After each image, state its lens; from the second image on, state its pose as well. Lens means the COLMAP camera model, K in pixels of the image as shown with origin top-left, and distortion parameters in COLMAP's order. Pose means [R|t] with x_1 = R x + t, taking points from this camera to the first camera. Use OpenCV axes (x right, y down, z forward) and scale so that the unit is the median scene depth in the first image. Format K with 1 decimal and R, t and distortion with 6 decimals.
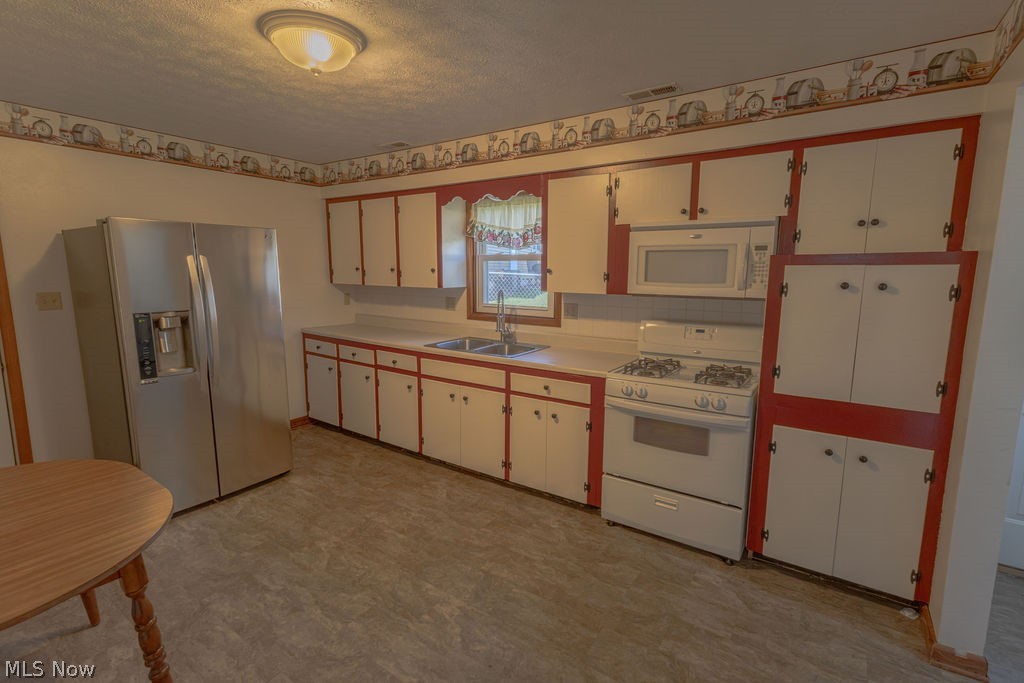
lens RADIAL K [[474.2, 0, 503.7], [0, 474.2, 342.3], [0, 0, 1]] dist [0.006748, -0.000740]
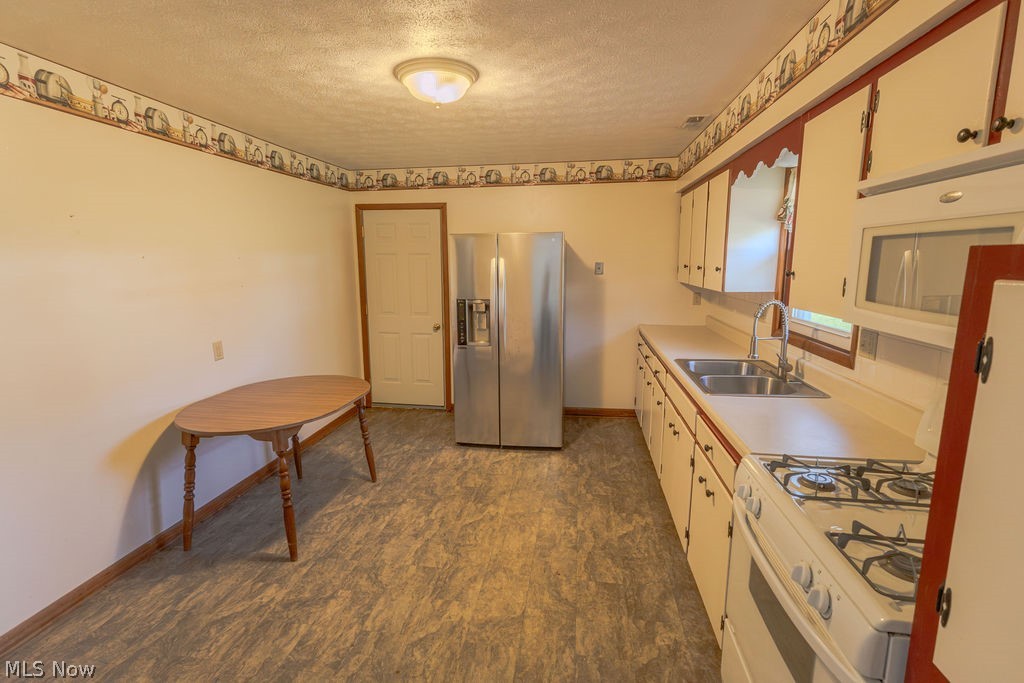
lens RADIAL K [[474.2, 0, 512.6], [0, 474.2, 340.8], [0, 0, 1]] dist [0.006748, -0.000740]
pose [[0.447808, 0.141088, -0.882928, 0.563772], [-0.126904, 0.987505, 0.093435, -0.086355], [0.885078, 0.070206, 0.460117, 0.456954]]
